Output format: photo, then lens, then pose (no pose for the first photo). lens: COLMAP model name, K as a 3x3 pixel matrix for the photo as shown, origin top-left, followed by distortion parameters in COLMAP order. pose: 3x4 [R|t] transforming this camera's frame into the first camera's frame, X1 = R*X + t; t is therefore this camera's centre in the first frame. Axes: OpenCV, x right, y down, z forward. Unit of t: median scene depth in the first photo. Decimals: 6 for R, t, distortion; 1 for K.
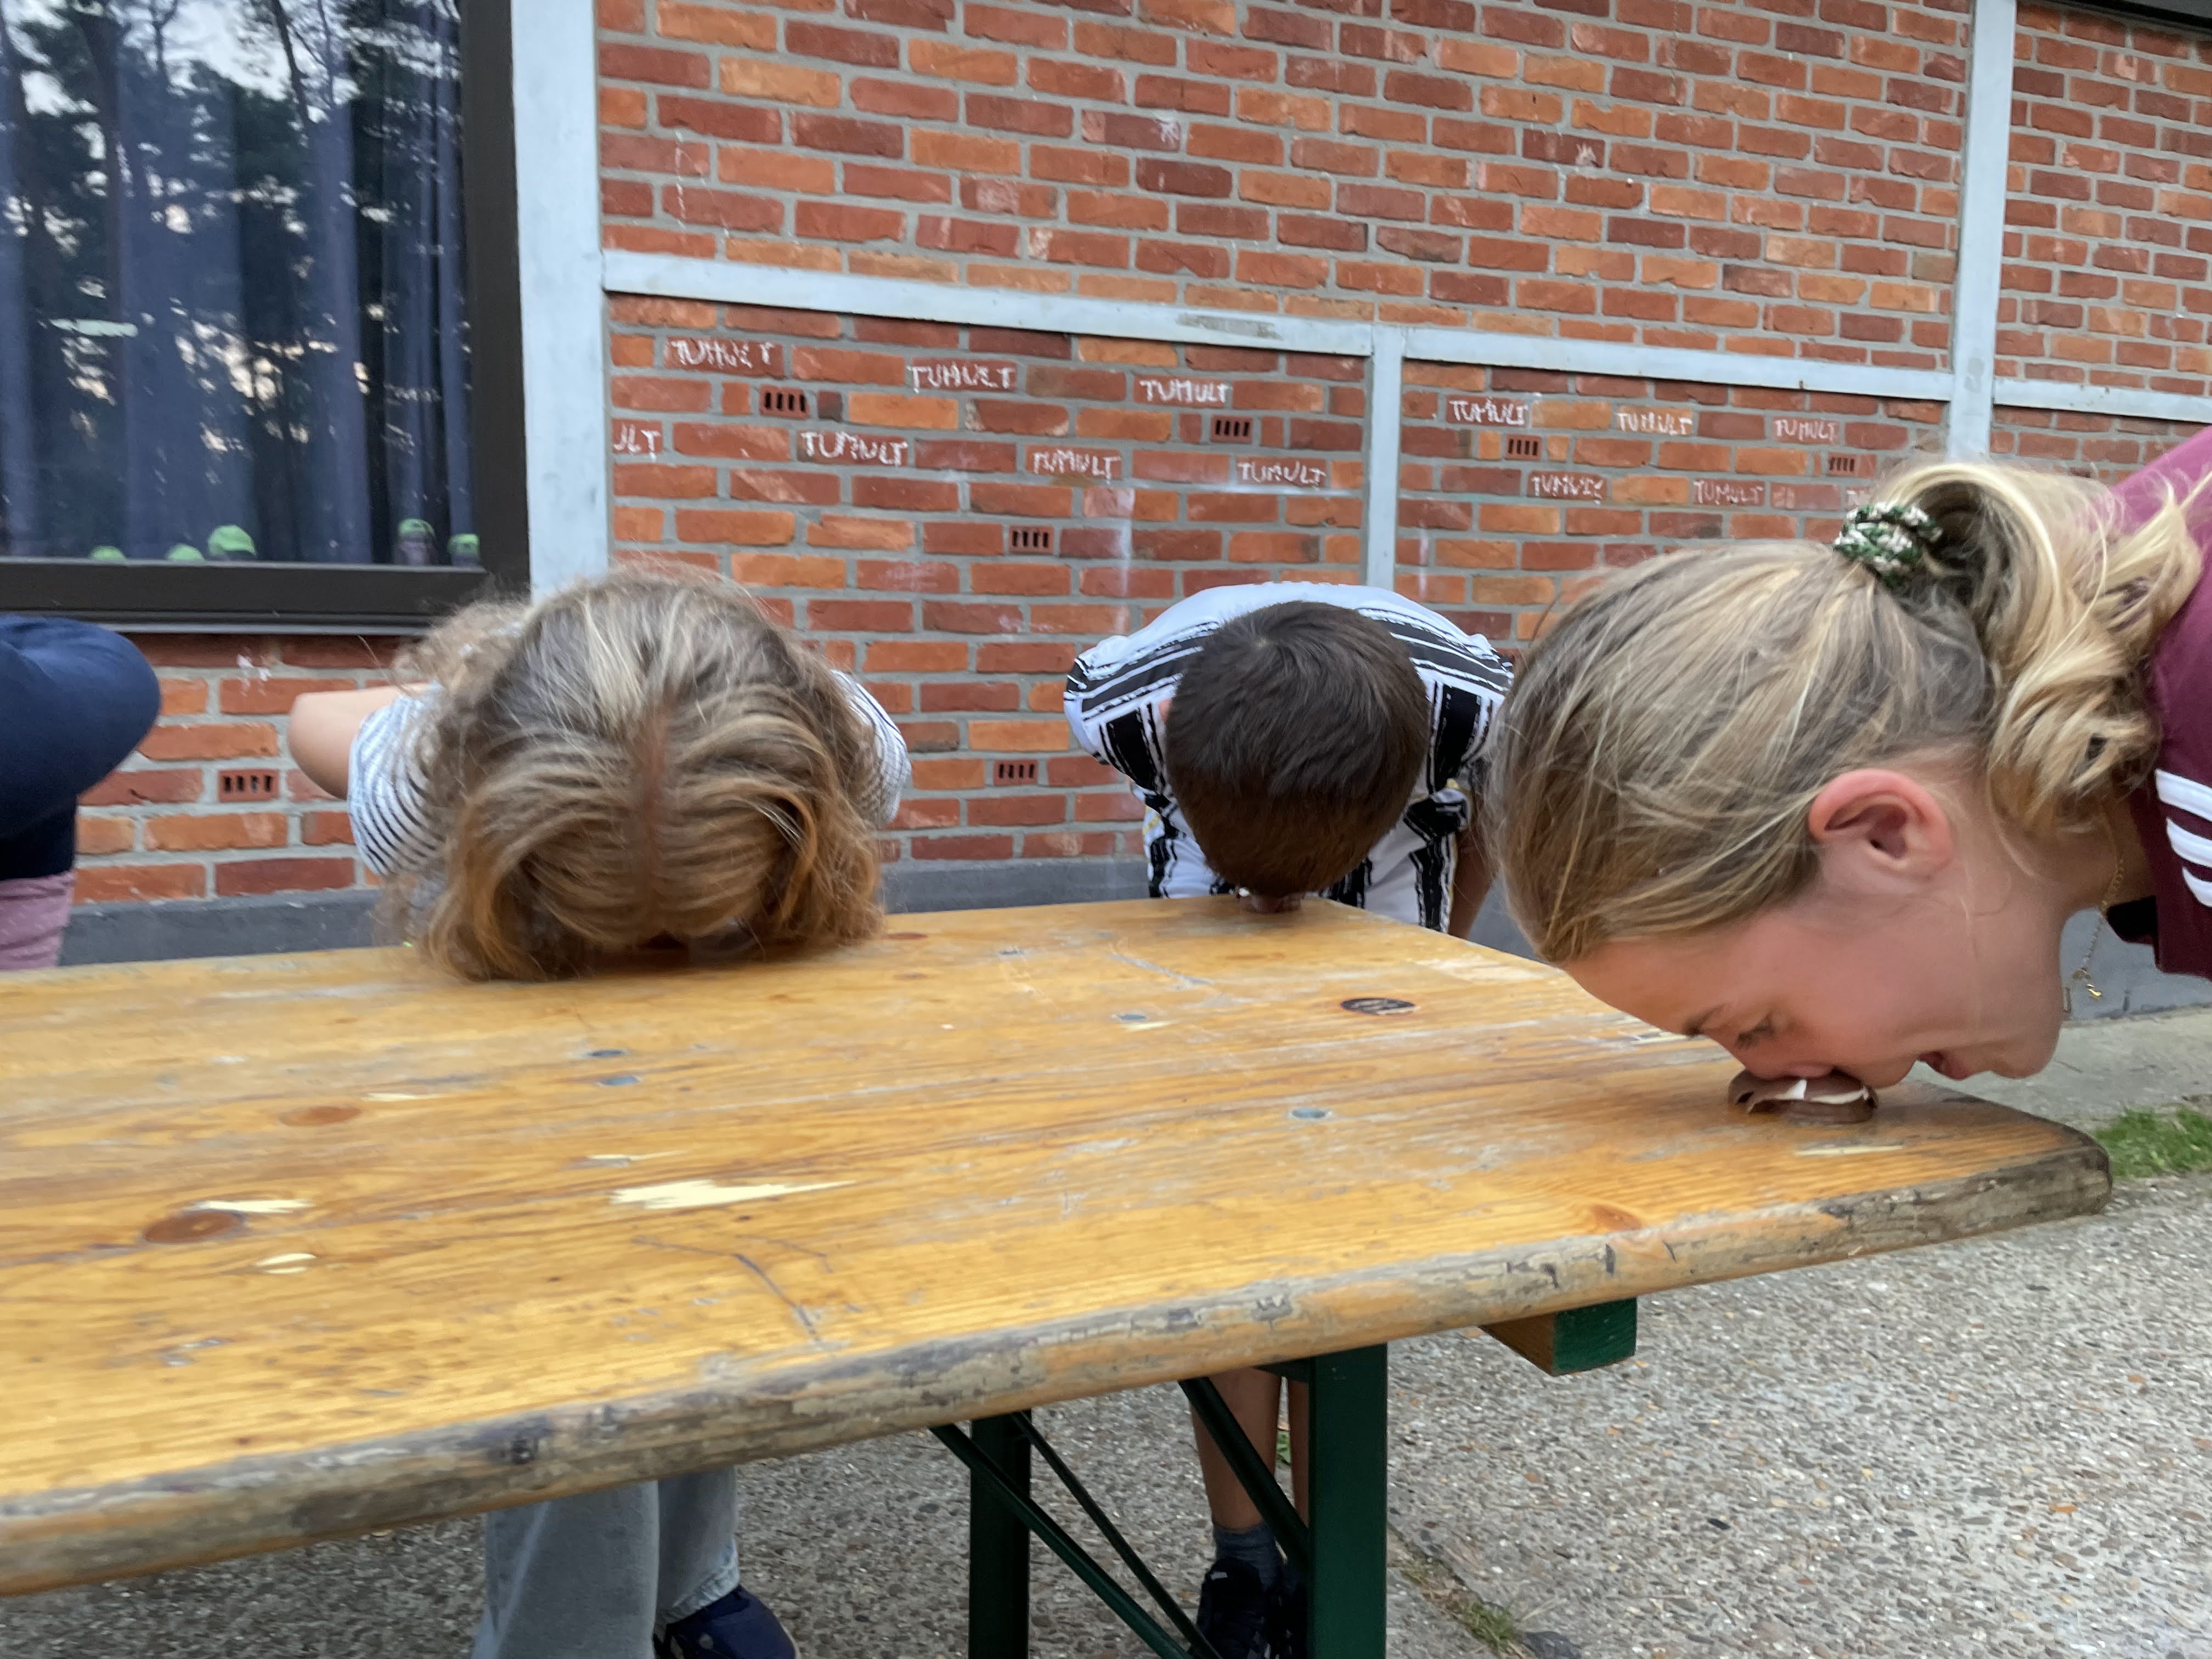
lens RADIAL K [[1680.2, 0, 1105.0], [0, 1680.2, 842.8], [0, 0, 1]] dist [0.081133, -0.109569]
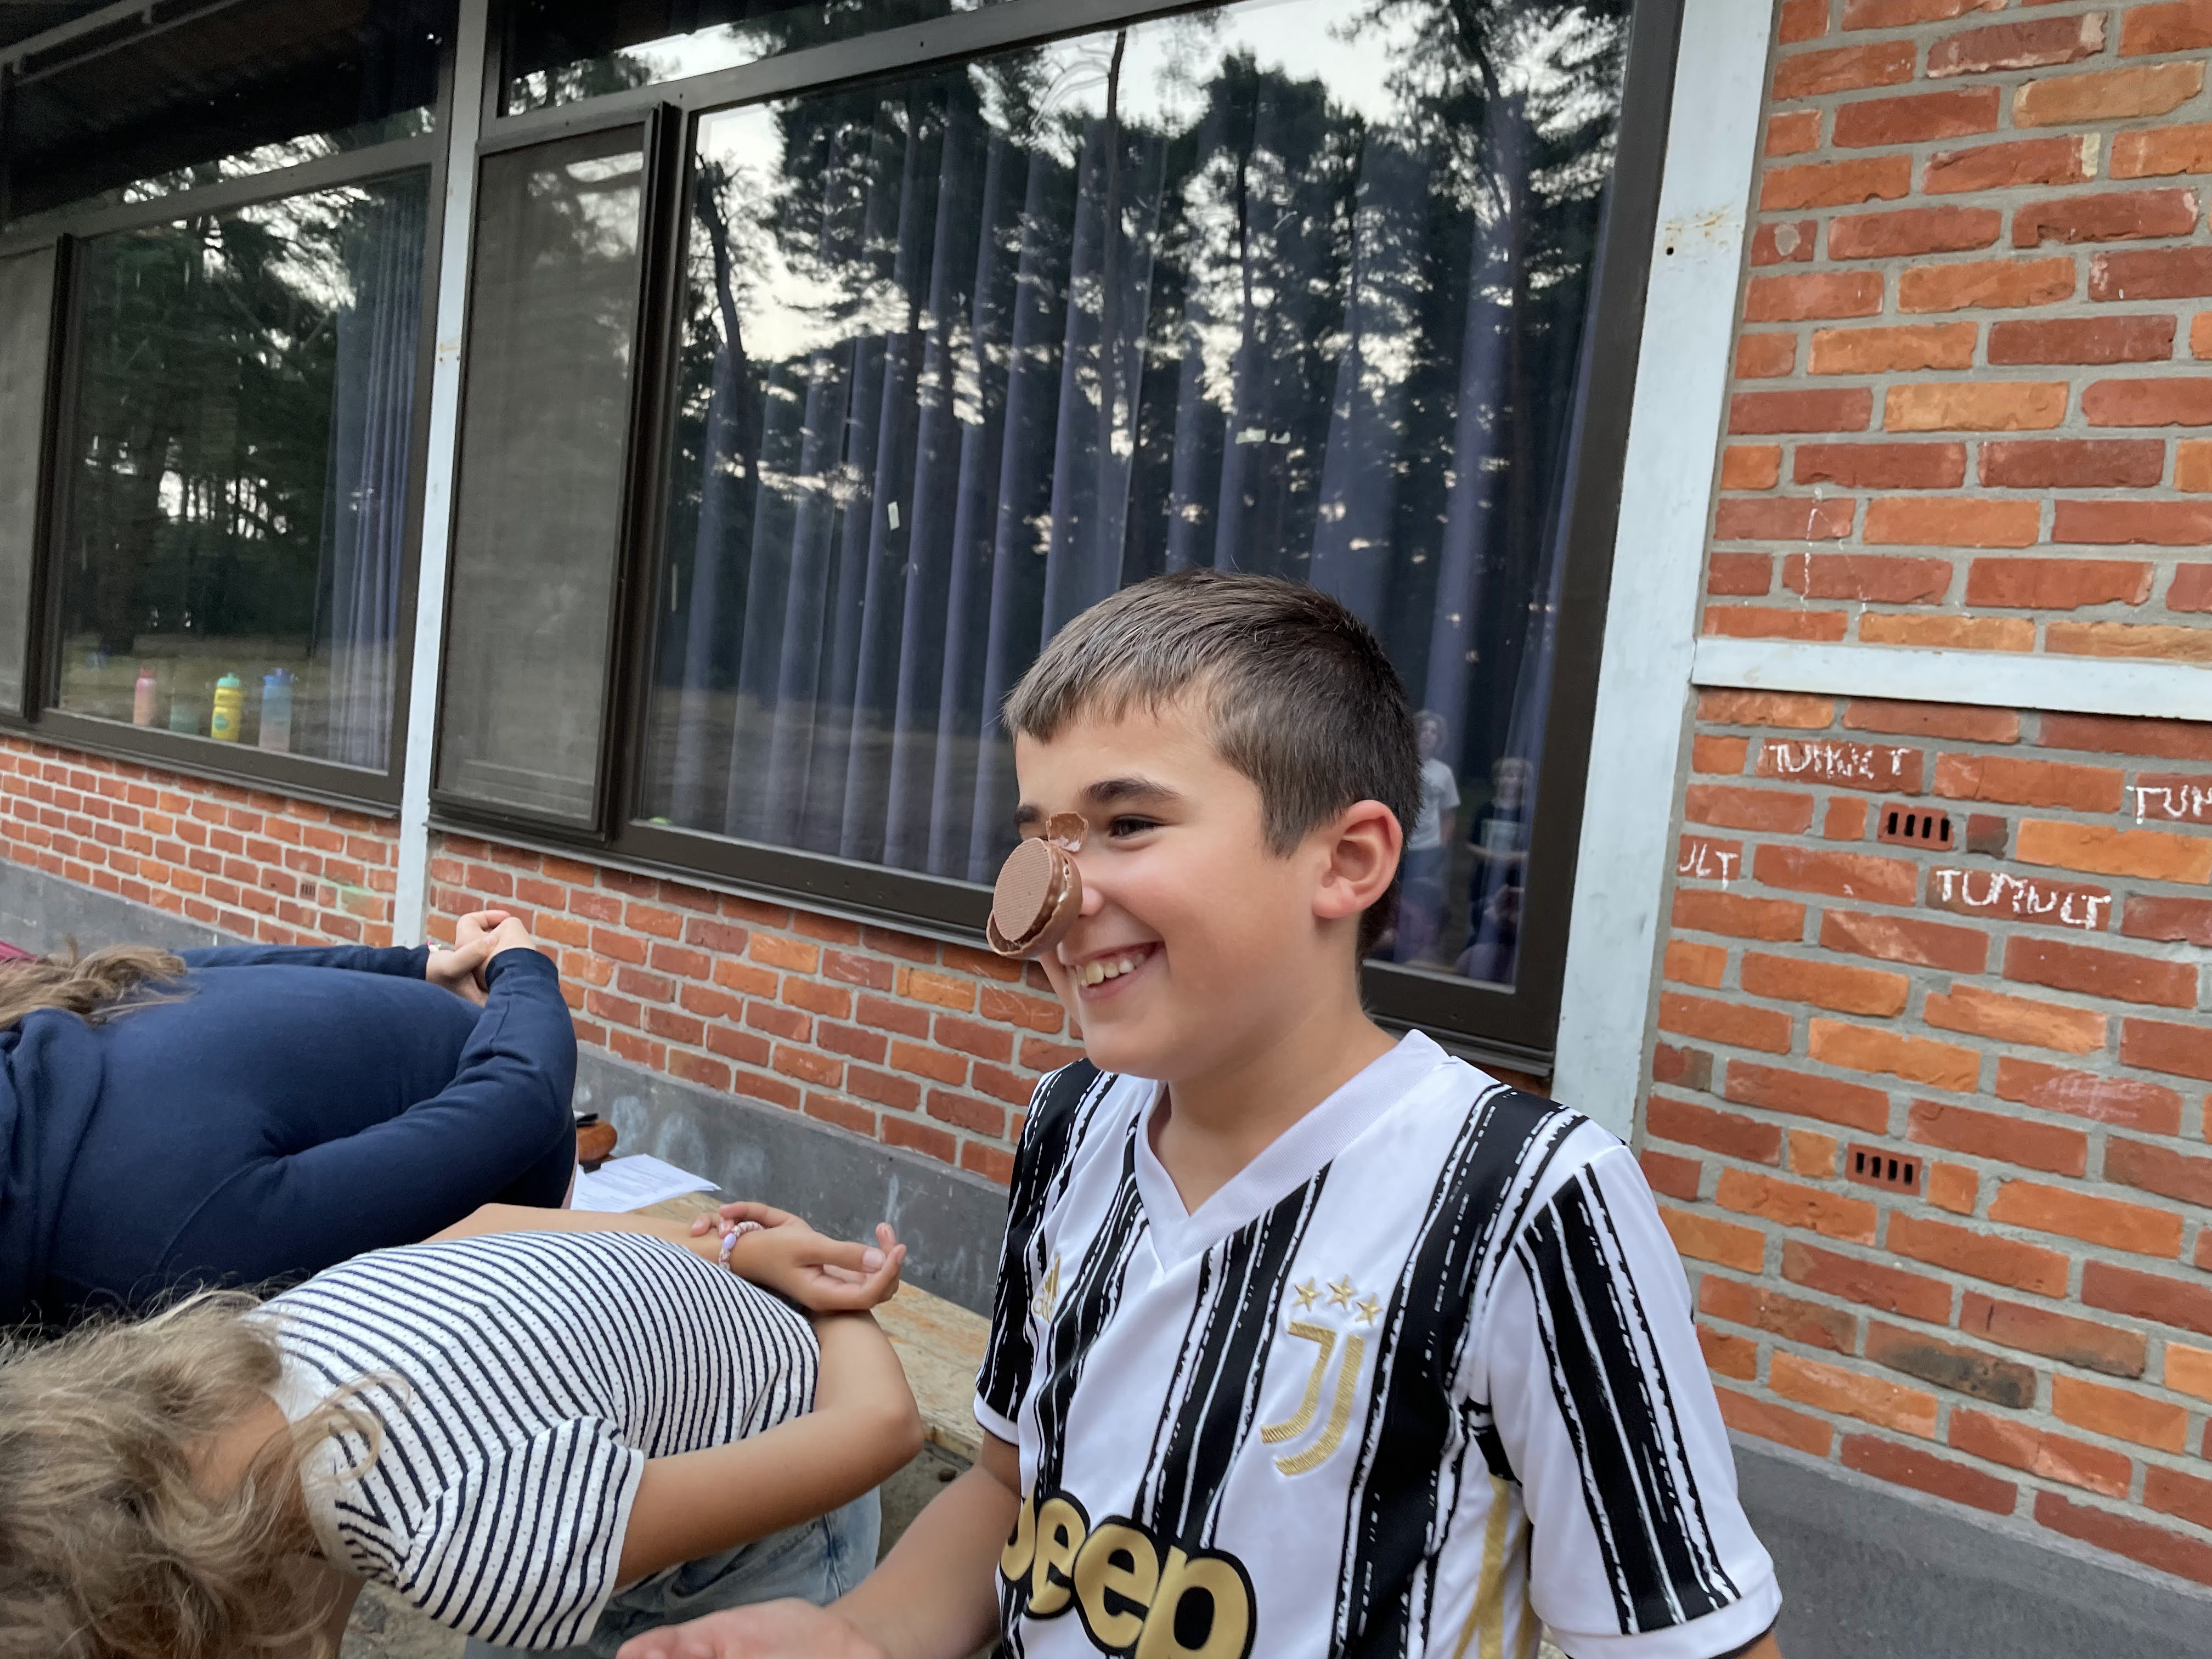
lens RADIAL K [[1680.2, 0, 1111.1], [0, 1680.2, 799.1], [0, 0, 1]] dist [0.081133, -0.109569]
pose [[0.500453, 0.080819, -0.861983, 0.243354], [-0.200770, 0.979326, -0.024743, -0.170838], [0.842163, 0.185443, 0.506333, 0.315204]]
